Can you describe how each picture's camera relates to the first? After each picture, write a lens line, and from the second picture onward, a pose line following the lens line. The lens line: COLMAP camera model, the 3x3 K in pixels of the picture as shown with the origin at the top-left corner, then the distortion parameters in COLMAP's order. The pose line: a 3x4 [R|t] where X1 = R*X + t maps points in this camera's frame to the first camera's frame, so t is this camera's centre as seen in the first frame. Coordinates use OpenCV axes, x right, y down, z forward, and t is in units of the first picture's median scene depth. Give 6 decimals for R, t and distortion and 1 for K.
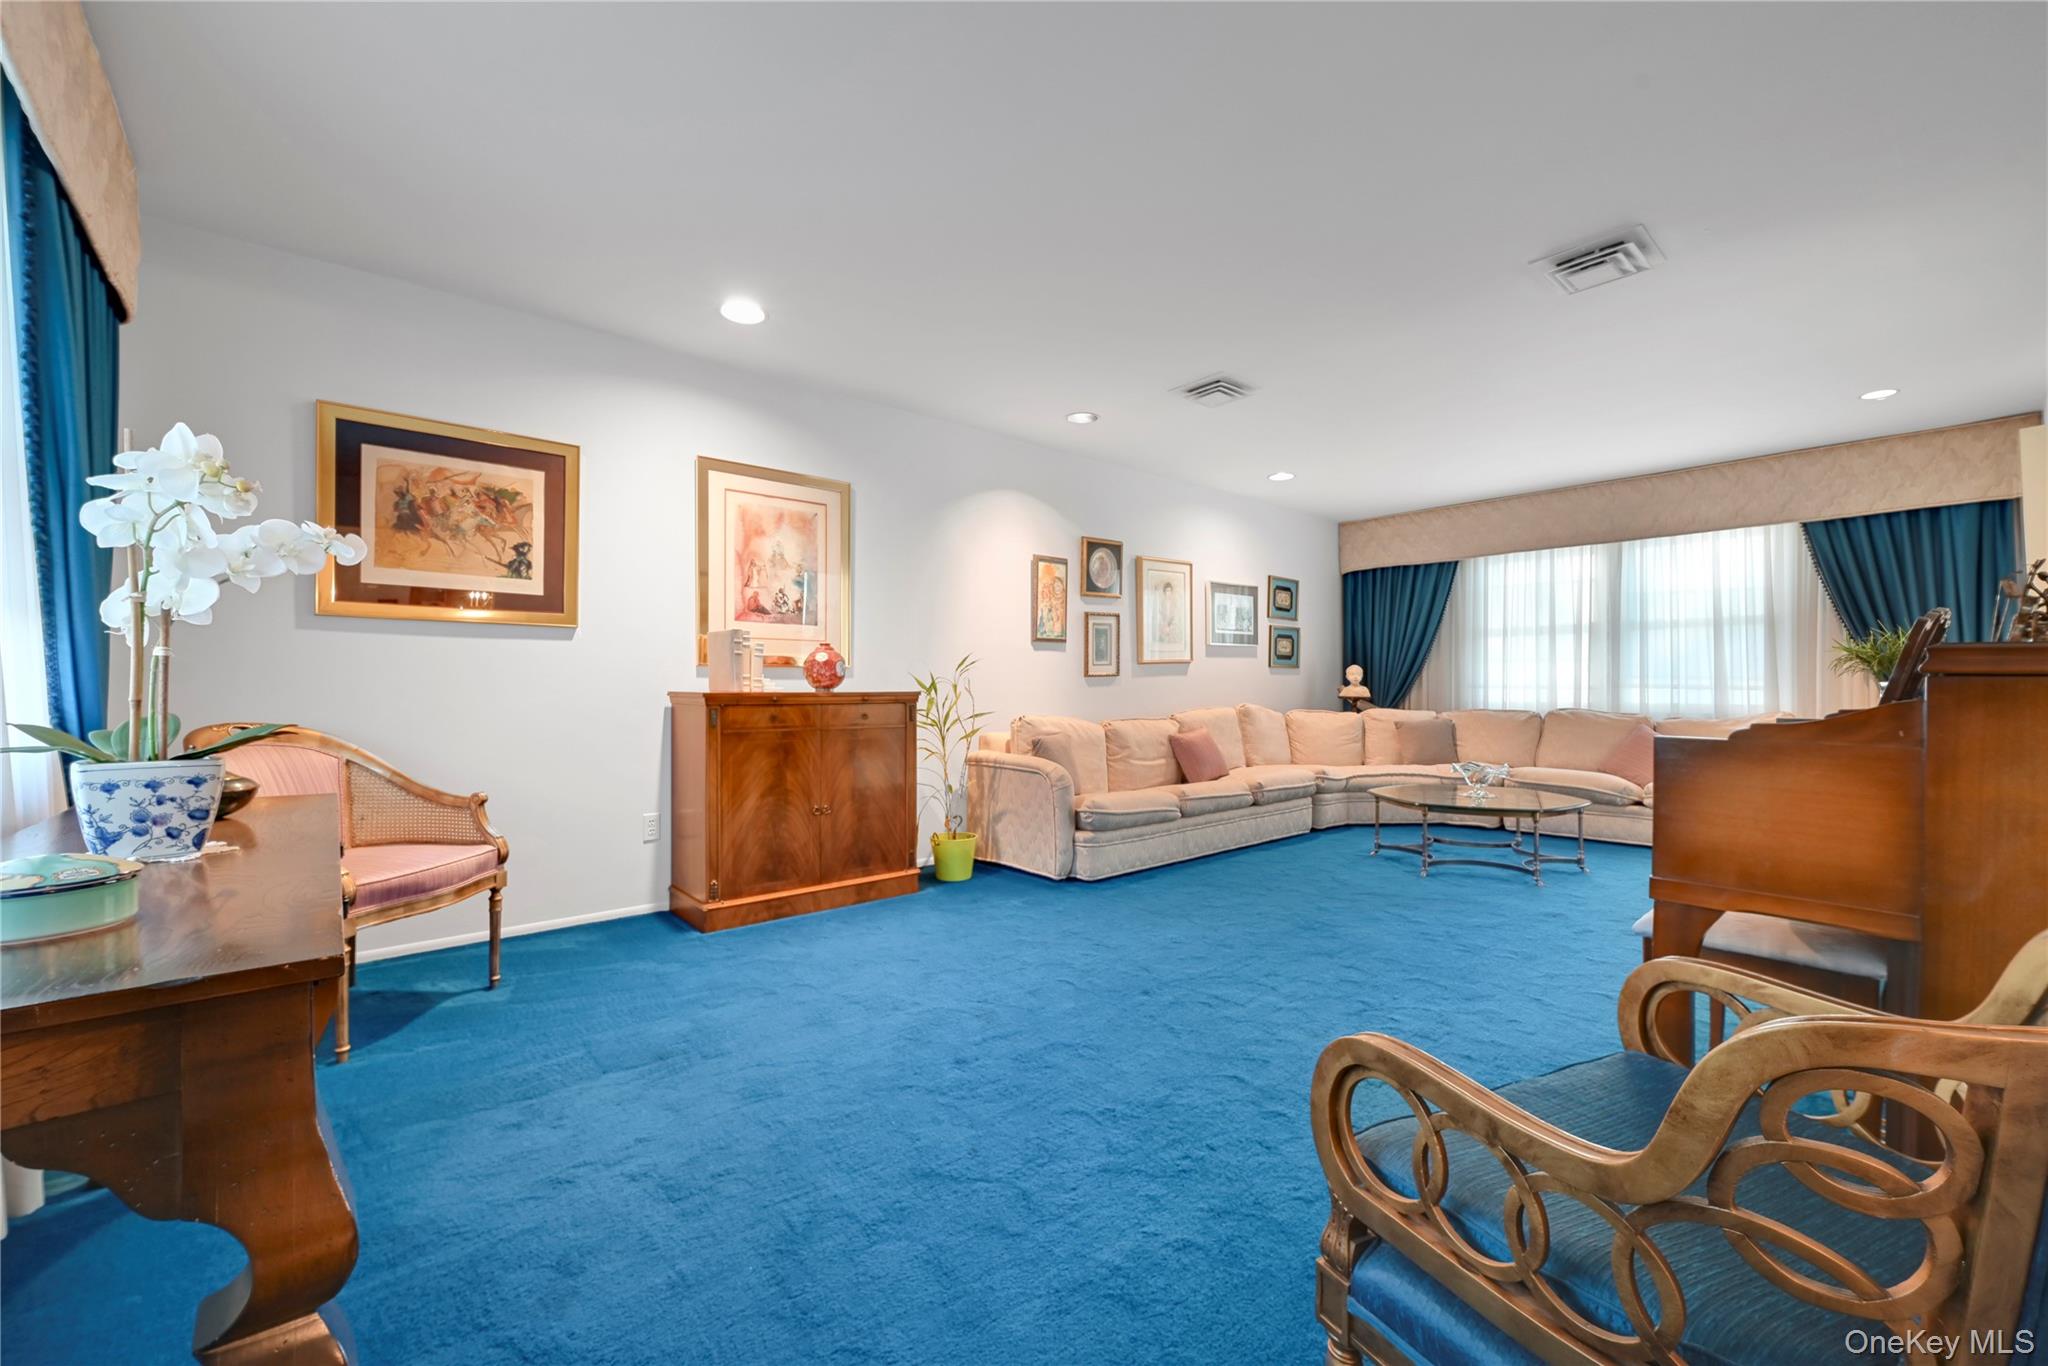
lens RADIAL K [[813.9, 0, 1018.2], [0, 813.9, 682.8], [0, 0, 1]] dist [-0.001708, -0.000094]
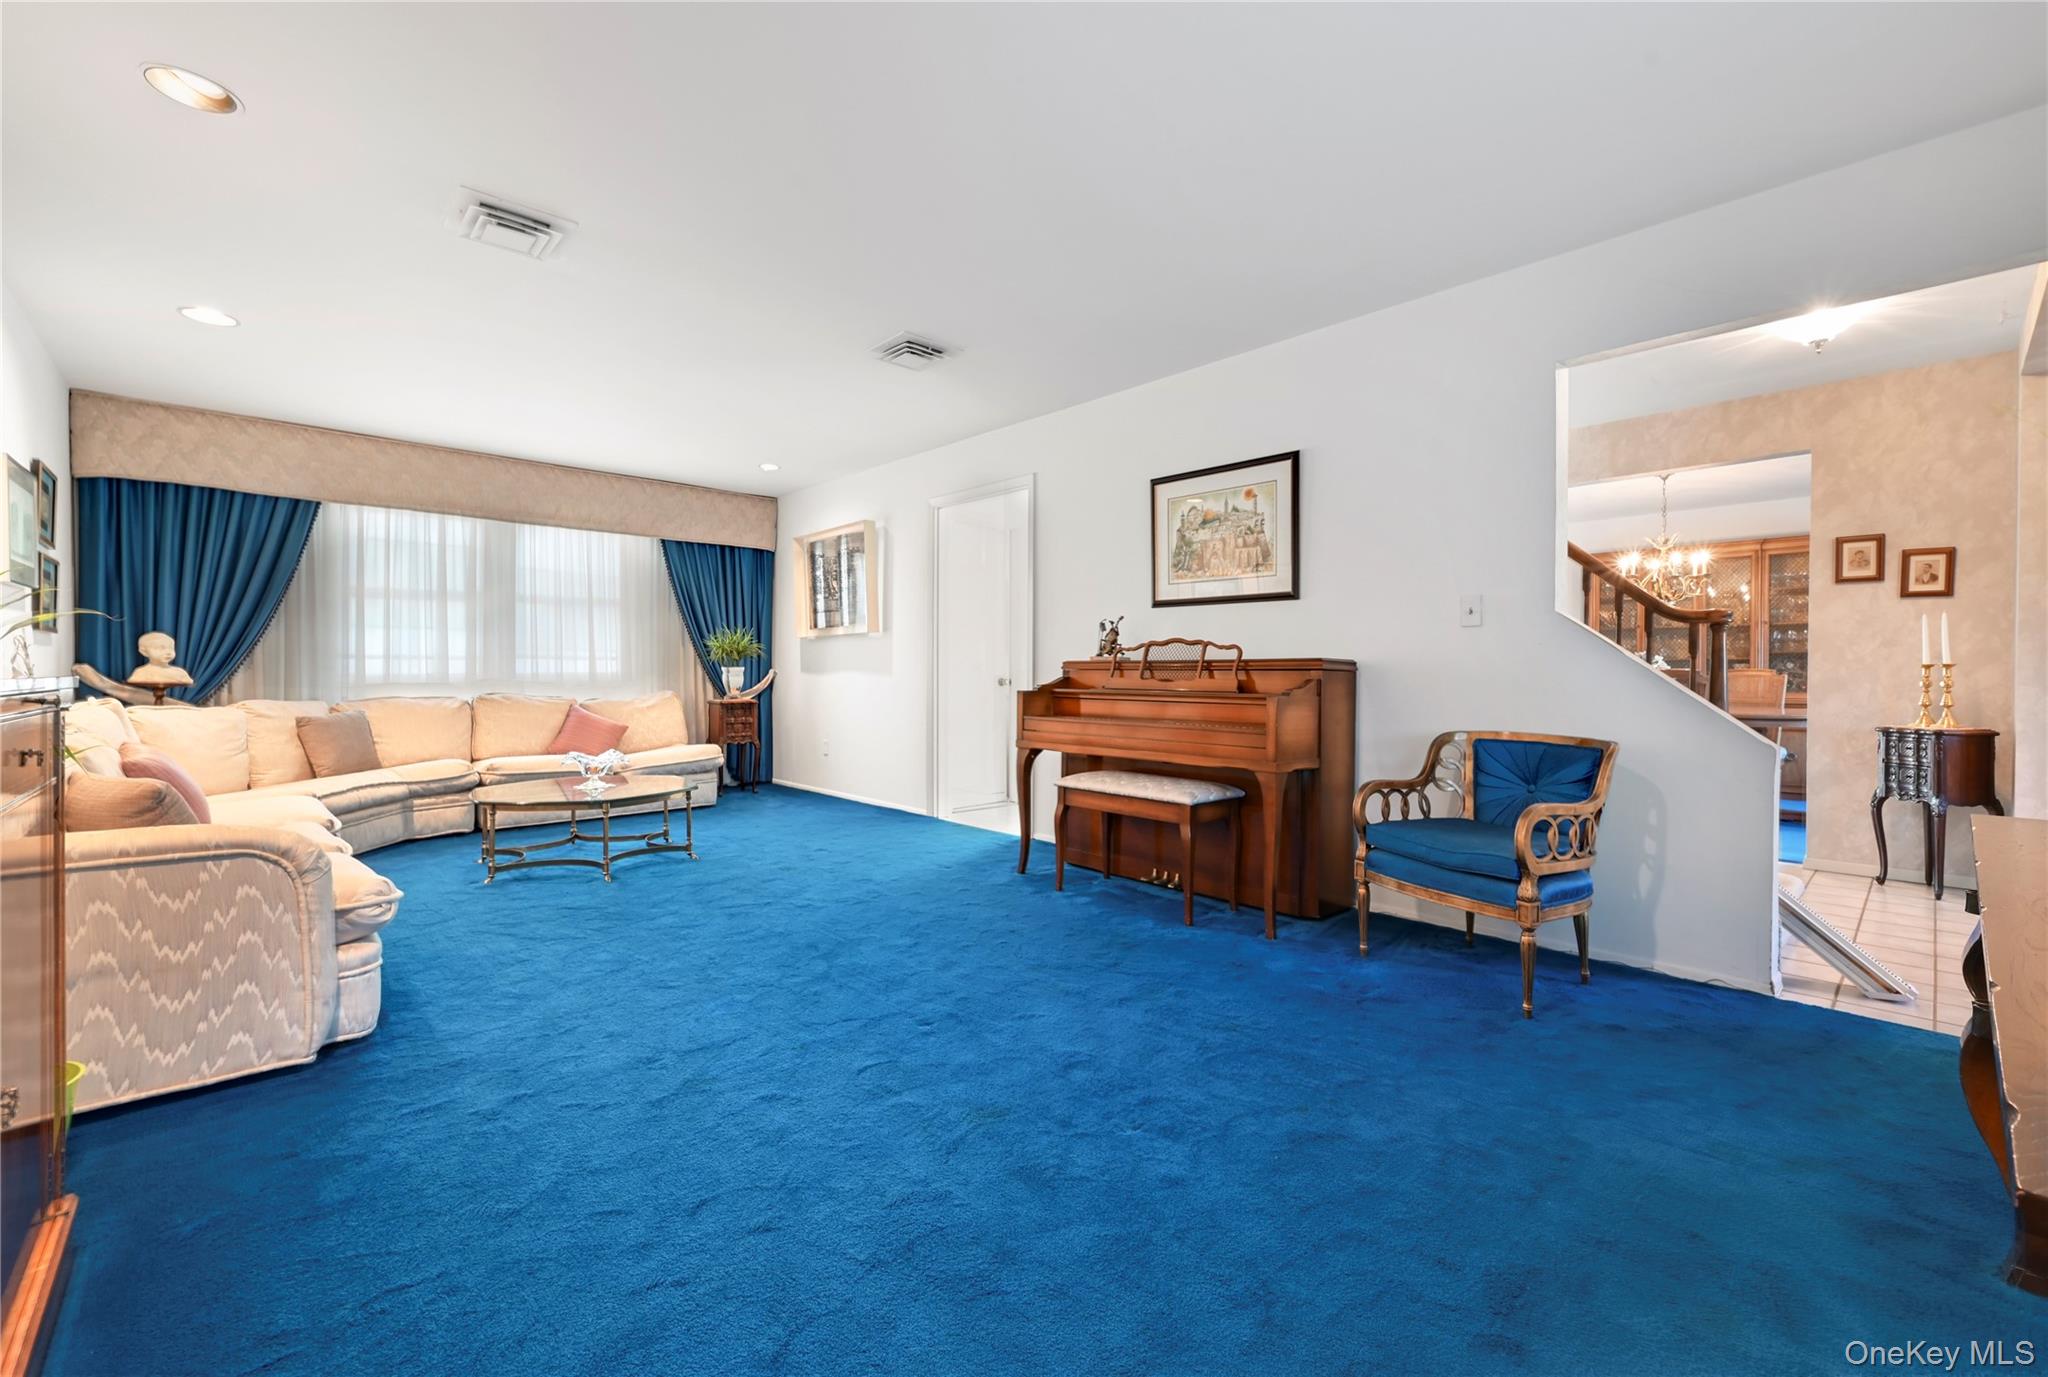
lens RADIAL K [[886.9, 0, 1024.0], [0, 886.9, 688.5], [0, 0, 1]] dist [0.000898, 0.000078]
pose [[-0.064374, -0.020210, 0.997721, -0.349150], [-0.009740, 0.999760, 0.019623, 0.000971], [-0.997878, -0.008455, -0.064555, 0.418966]]
